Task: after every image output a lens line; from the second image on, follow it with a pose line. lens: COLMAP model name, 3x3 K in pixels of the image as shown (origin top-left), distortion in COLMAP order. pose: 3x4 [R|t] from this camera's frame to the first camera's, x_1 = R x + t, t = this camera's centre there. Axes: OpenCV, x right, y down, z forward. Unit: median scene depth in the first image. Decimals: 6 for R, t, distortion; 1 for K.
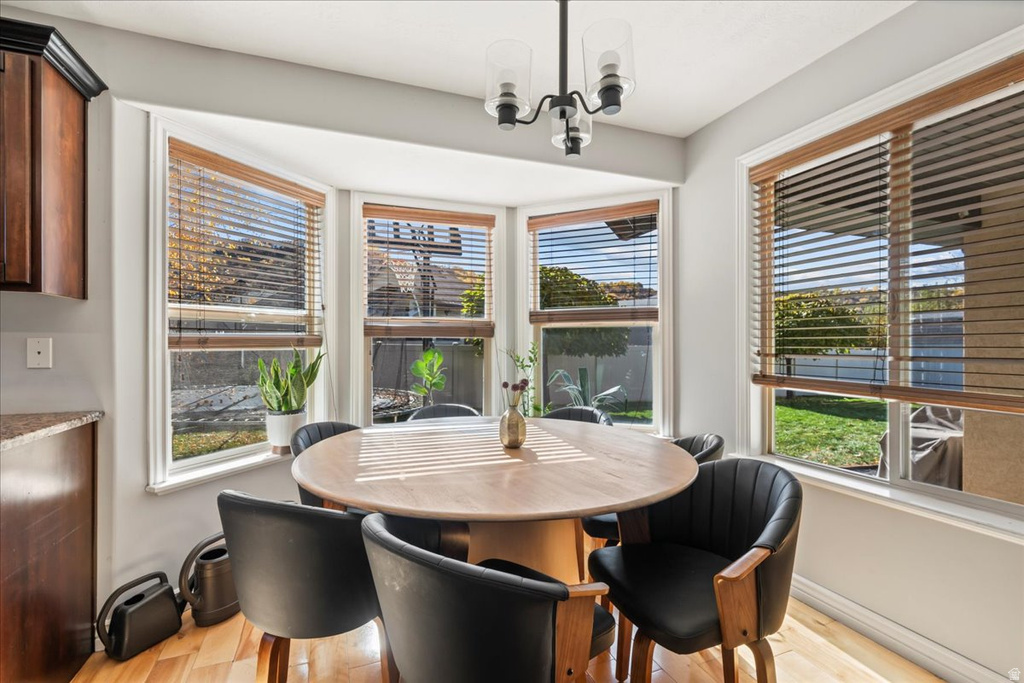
lens RADIAL K [[466.8, 0, 509.7], [0, 466.8, 344.9], [0, 0, 1]] dist [-0.004125, -0.000233]
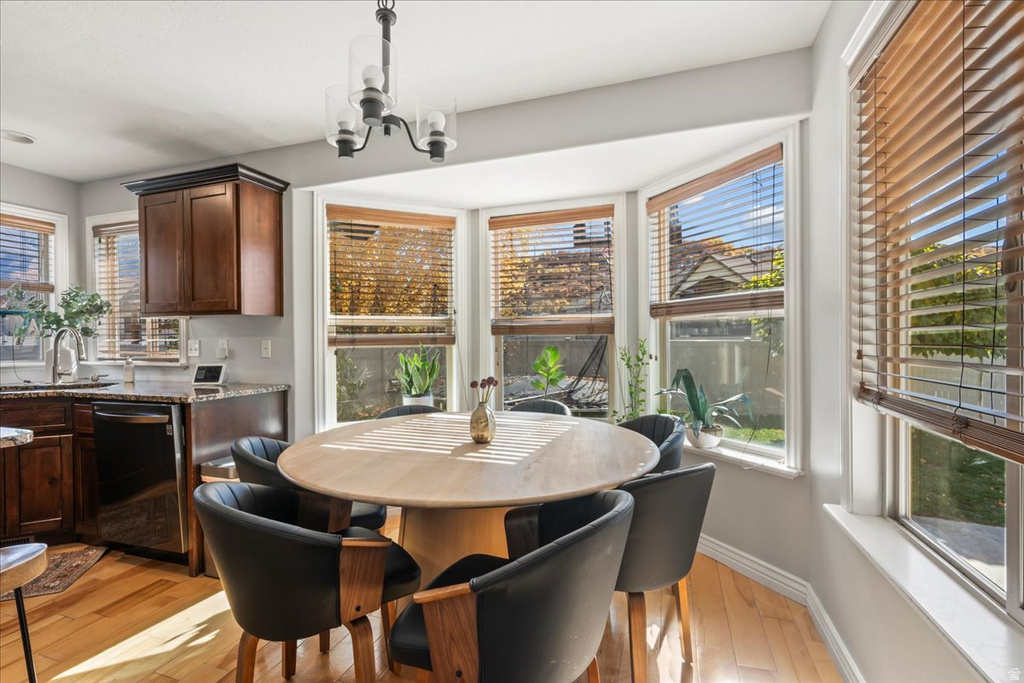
lens RADIAL K [[466.8, 0, 504.3], [0, 466.8, 343.0], [0, 0, 1]] dist [-0.004125, -0.000233]
pose [[0.759661, -0.002364, -0.650314, 0.628361], [0.005553, 0.999981, 0.002852, -0.002685], [0.650295, -0.005778, 0.759660, 0.217780]]
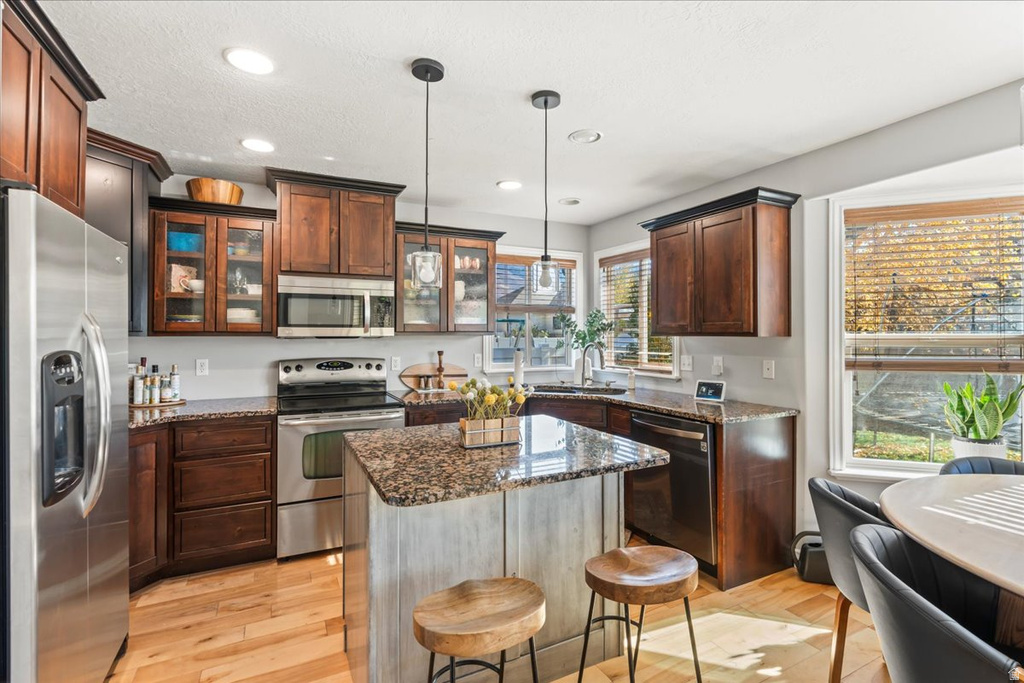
lens RADIAL K [[466.8, 0, 508.4], [0, 466.8, 331.1], [0, 0, 1]] dist [-0.004125, -0.000233]
pose [[0.097878, -0.010421, -0.995144, 0.456905], [-0.004904, 0.999928, -0.010953, -0.078064], [0.995186, 0.005952, 0.097820, -0.074148]]
